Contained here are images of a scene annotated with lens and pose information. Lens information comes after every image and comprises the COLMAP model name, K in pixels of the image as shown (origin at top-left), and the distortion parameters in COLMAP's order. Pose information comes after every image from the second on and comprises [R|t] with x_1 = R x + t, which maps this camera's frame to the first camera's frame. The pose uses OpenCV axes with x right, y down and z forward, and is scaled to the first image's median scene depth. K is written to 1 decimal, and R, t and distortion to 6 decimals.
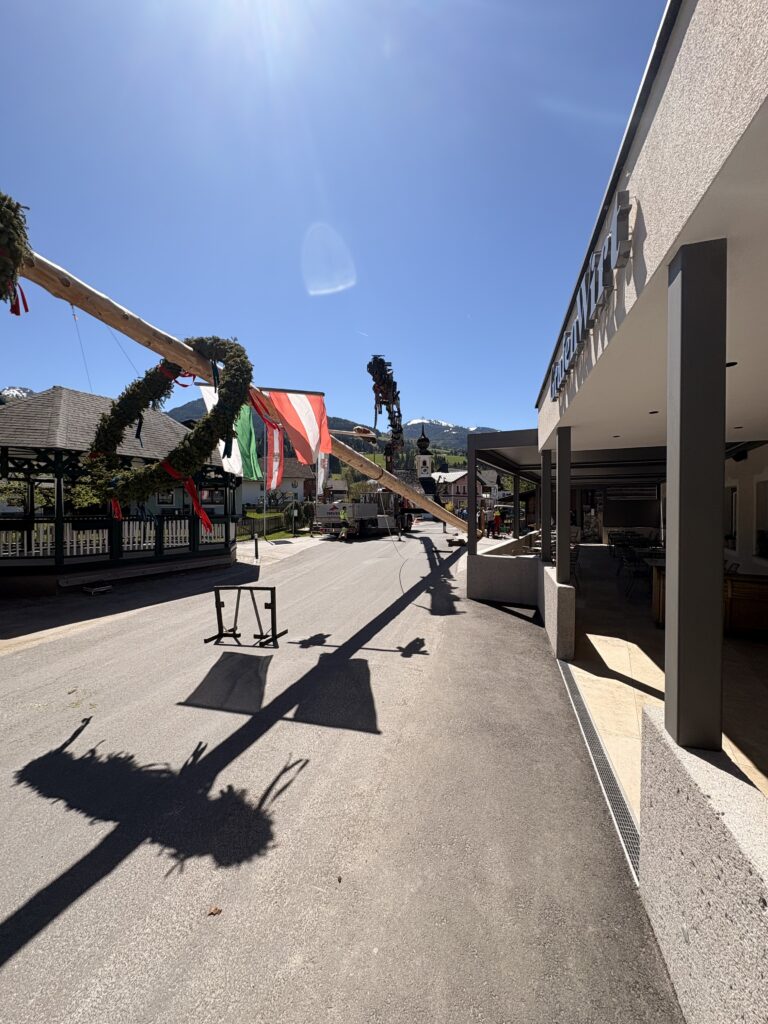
lens RADIAL K [[407.3, 0, 384.0], [0, 407.3, 512.0], [0, 0, 1]] dist [0.003063, -0.000079]
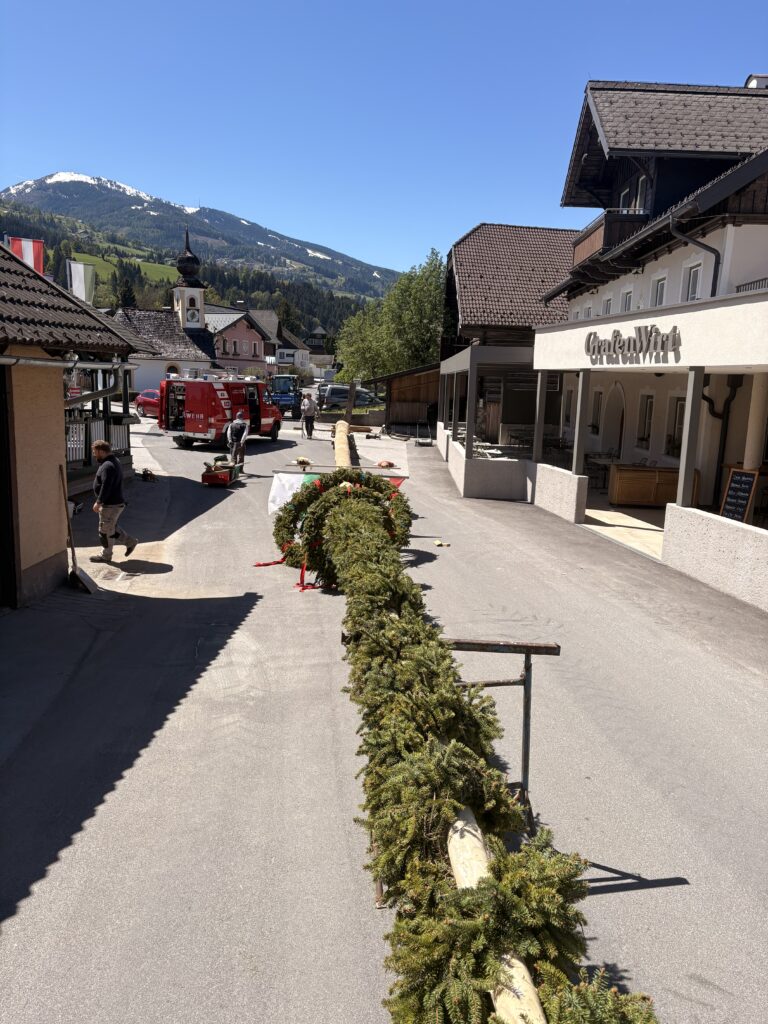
lens RADIAL K [[777.2, 0, 385.6], [0, 777.2, 509.3], [0, 0, 1]] dist [0.043803, -0.049994]
pose [[0.899096, -0.044646, 0.435470, -0.144333], [-0.026749, 0.987323, 0.156453, -0.012606], [-0.436934, -0.152314, 0.886504, -0.123763]]
